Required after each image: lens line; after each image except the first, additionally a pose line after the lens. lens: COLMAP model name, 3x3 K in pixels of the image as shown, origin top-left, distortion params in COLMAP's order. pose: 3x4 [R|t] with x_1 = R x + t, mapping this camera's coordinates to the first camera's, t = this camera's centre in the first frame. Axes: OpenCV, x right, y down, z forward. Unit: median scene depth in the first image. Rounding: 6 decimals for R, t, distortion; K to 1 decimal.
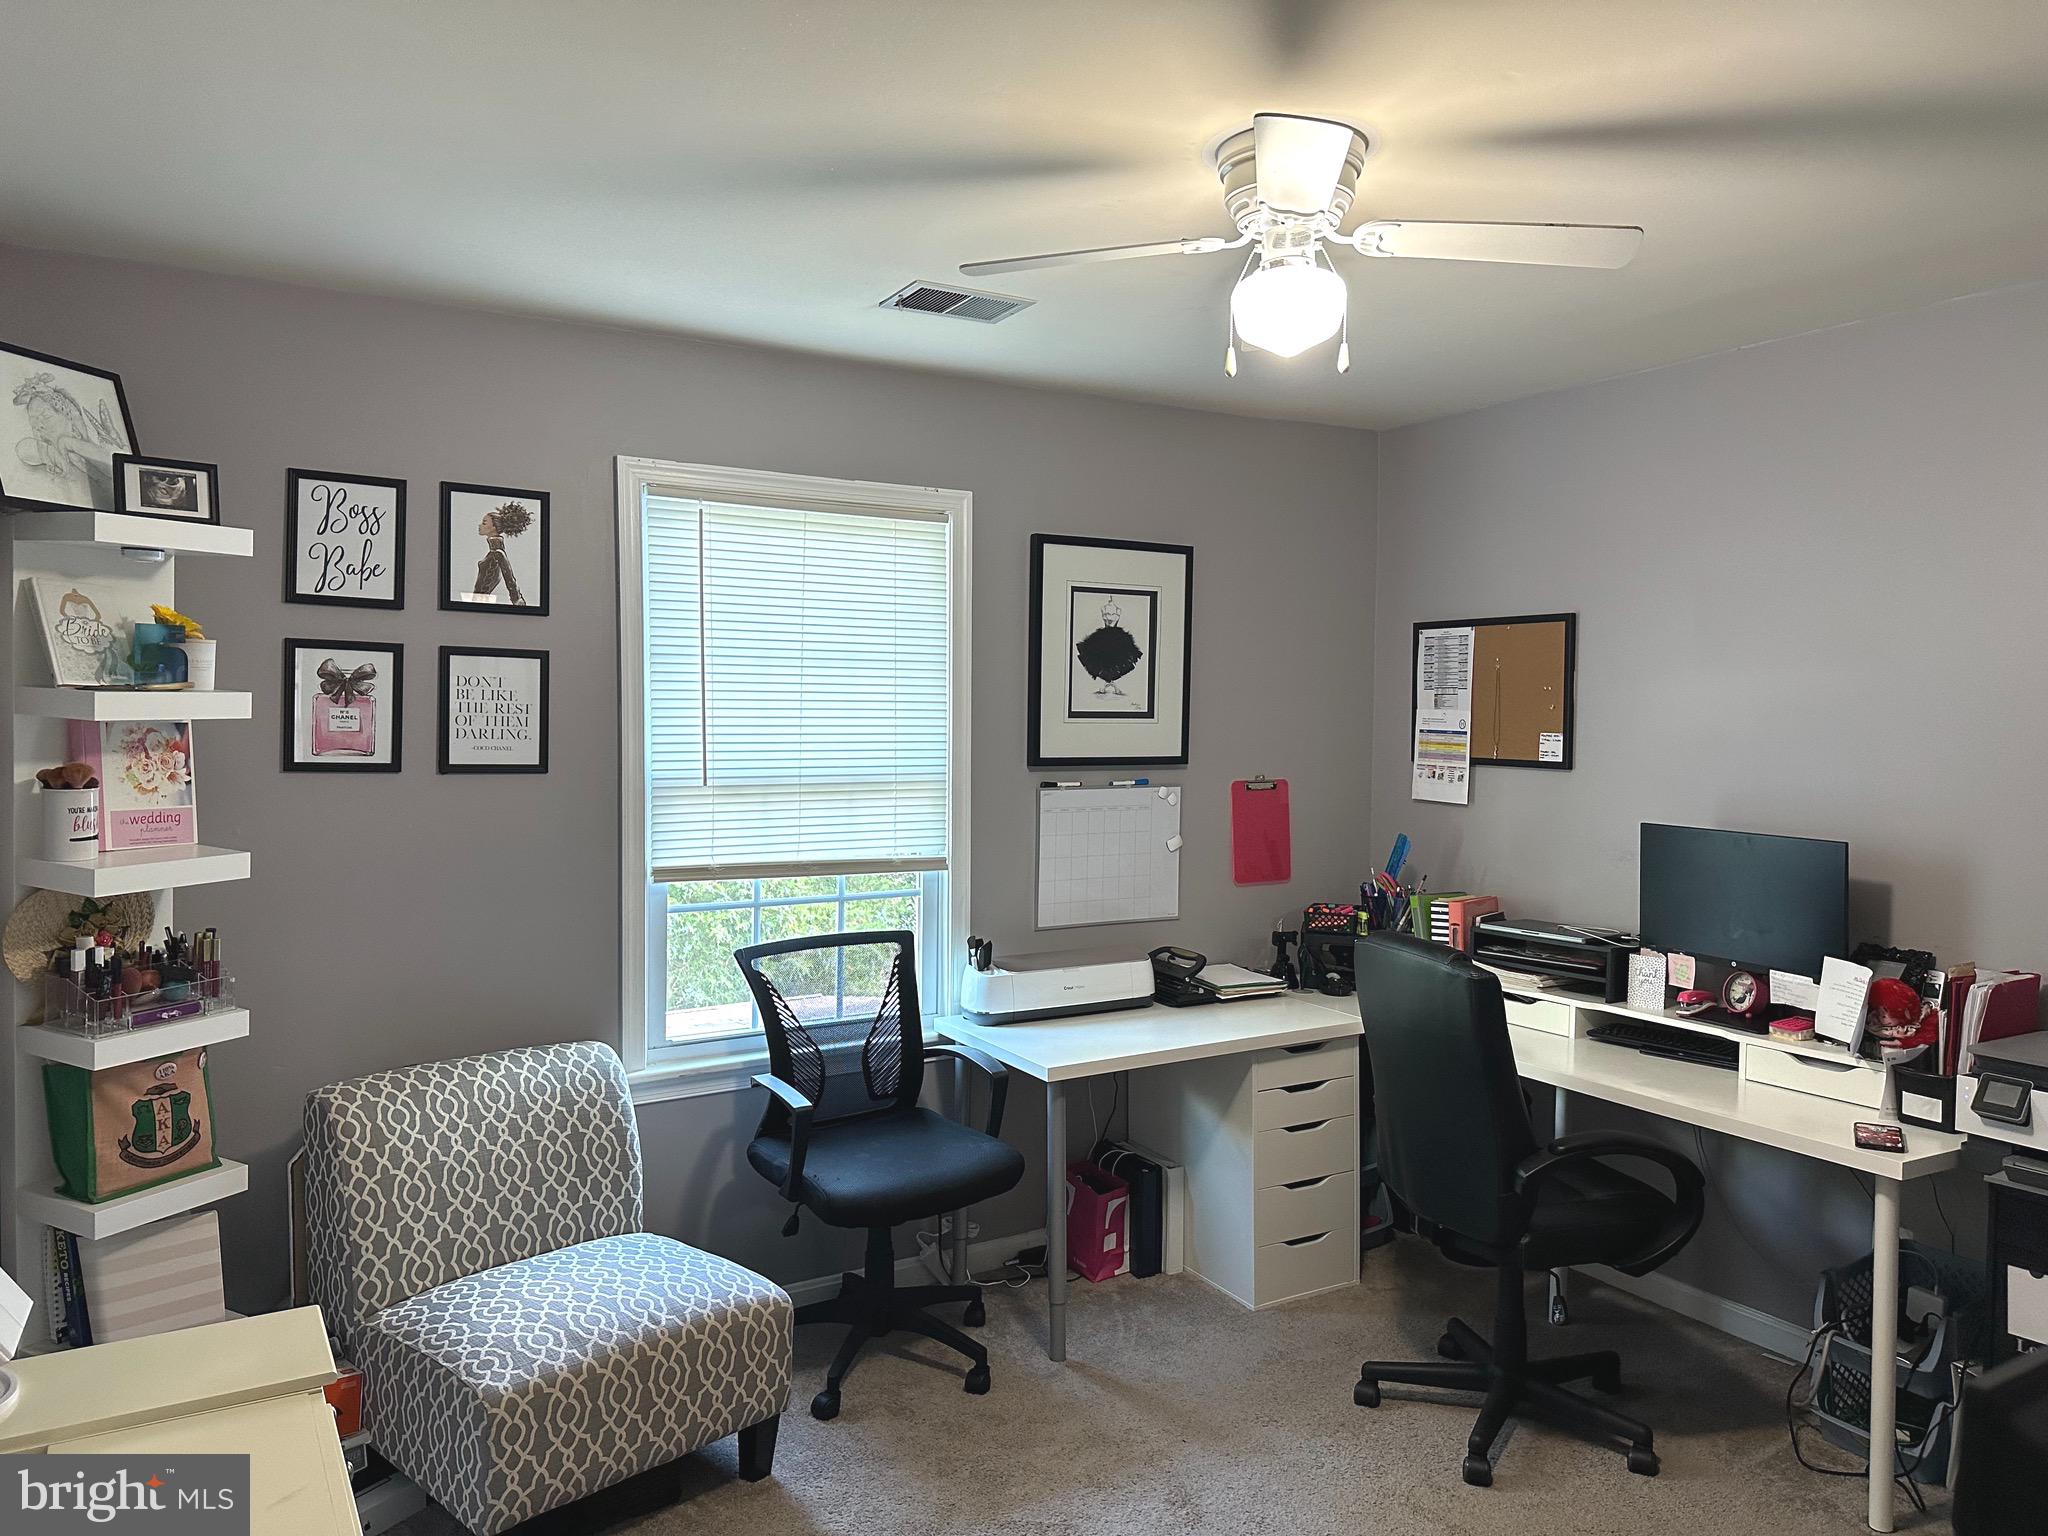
lens RADIAL K [[1420.2, 0, 1035.1], [0, 1420.2, 769.0], [0, 0, 1]] dist [0.088421, -0.095432]
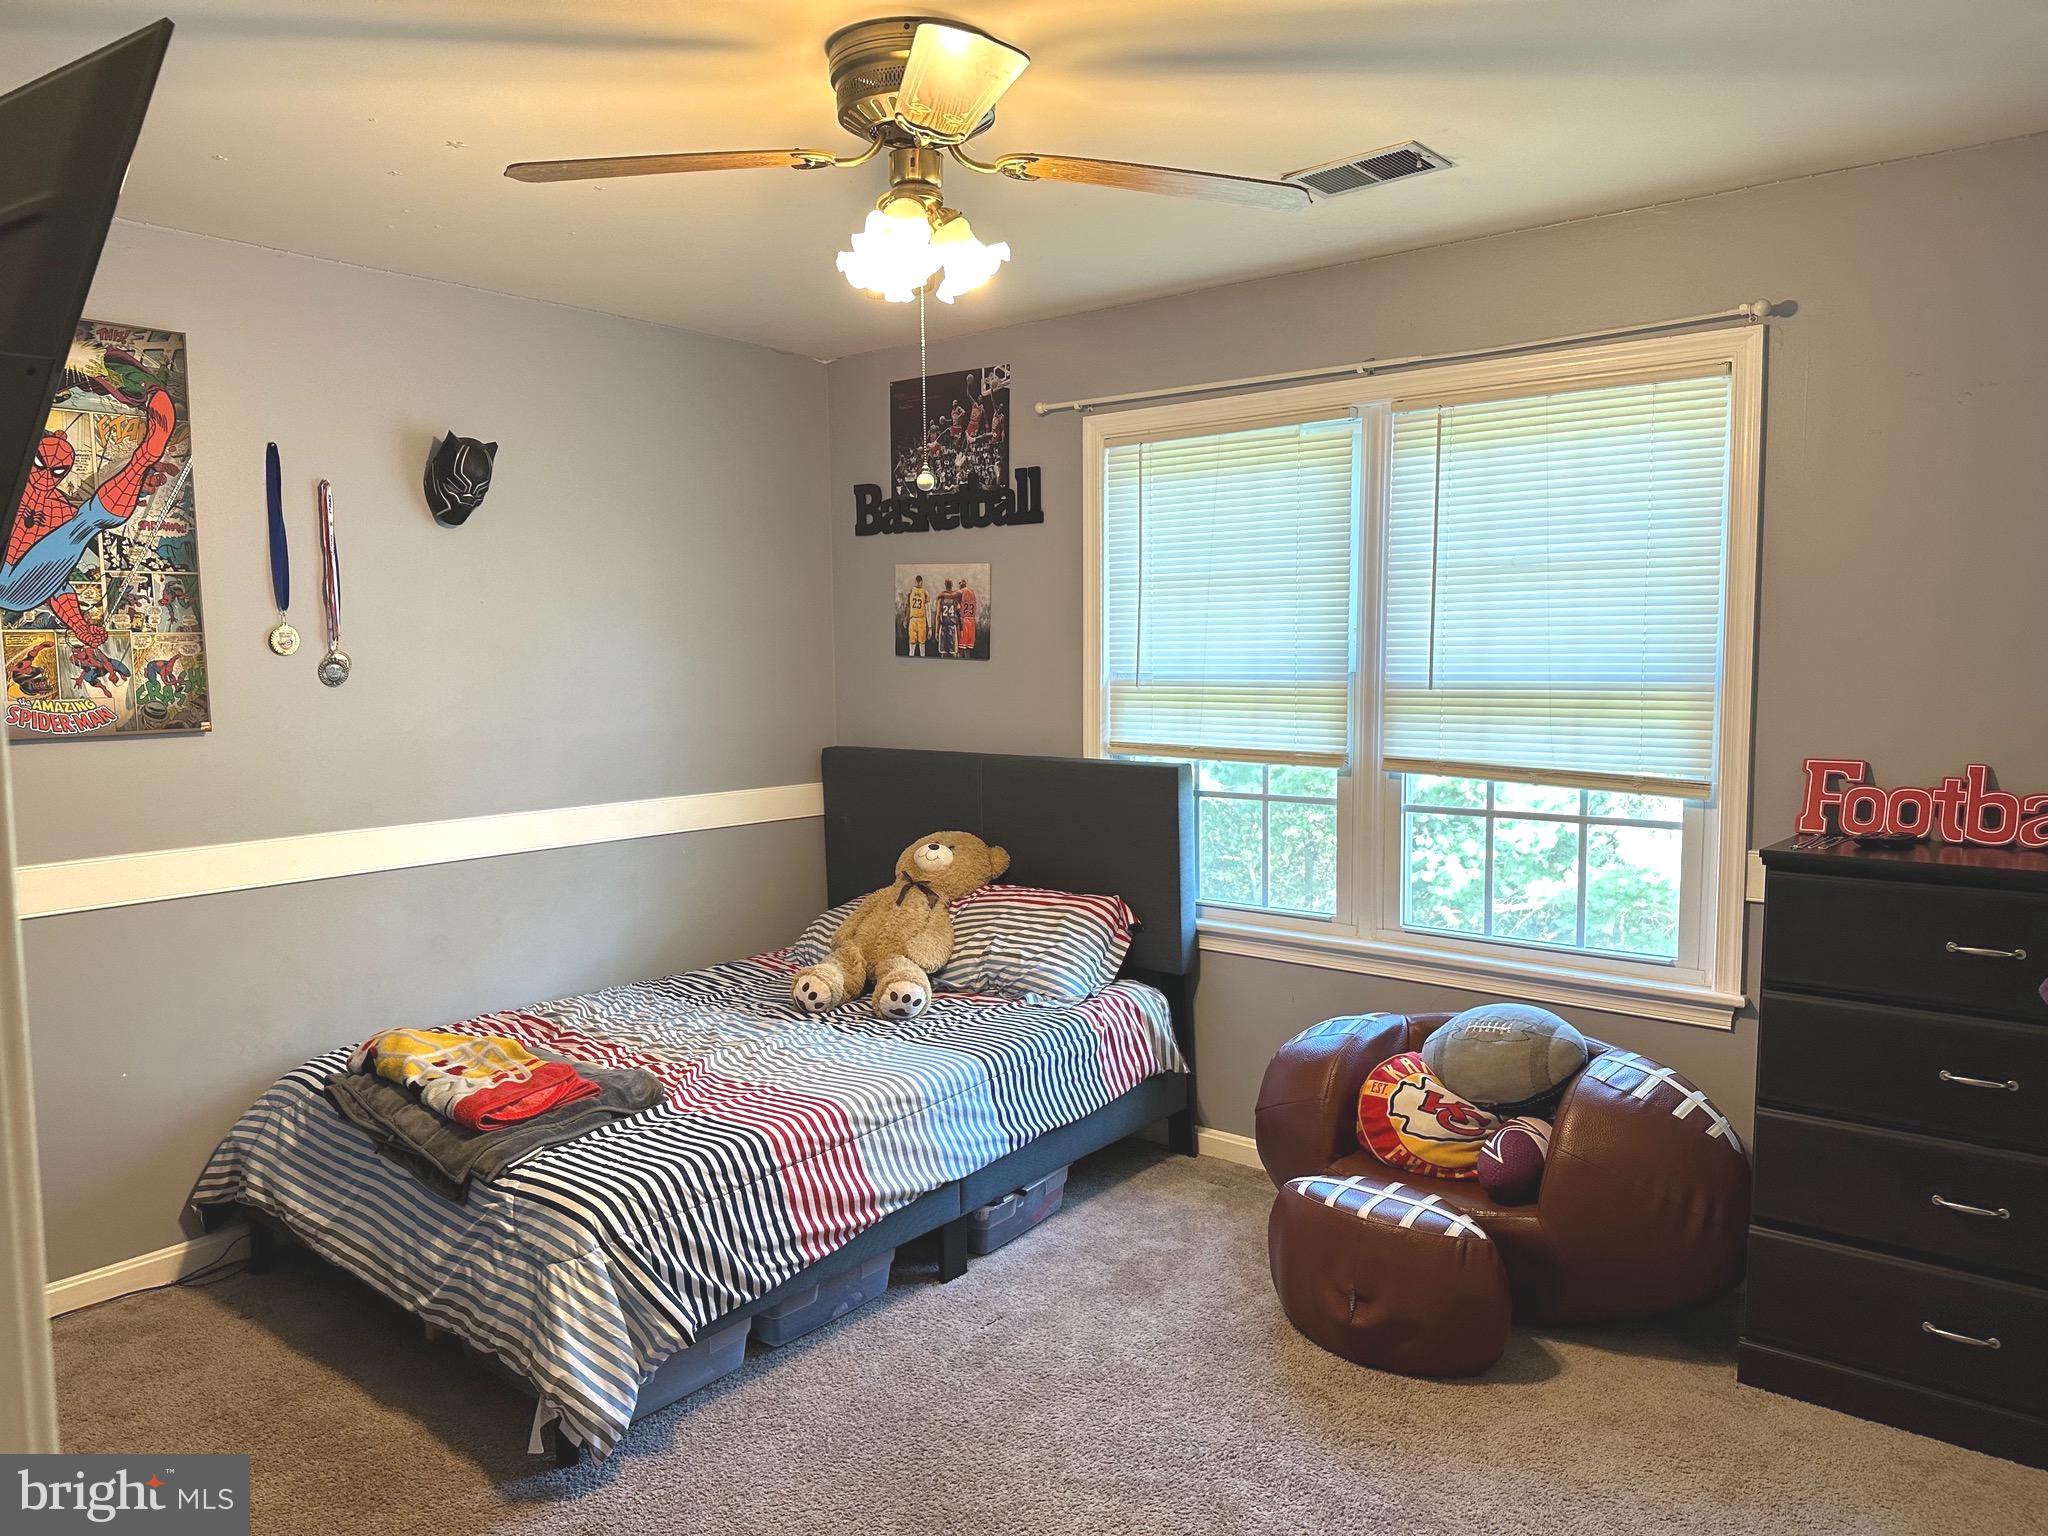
lens RADIAL K [[1420.2, 0, 1035.1], [0, 1420.2, 769.0], [0, 0, 1]] dist [0.088421, -0.095432]
pose [[0.318498, 0.062464, -0.945863, 0.666827], [-0.021130, 0.998046, 0.058796, 0.013203], [0.947688, 0.001259, 0.319196, 0.399300]]
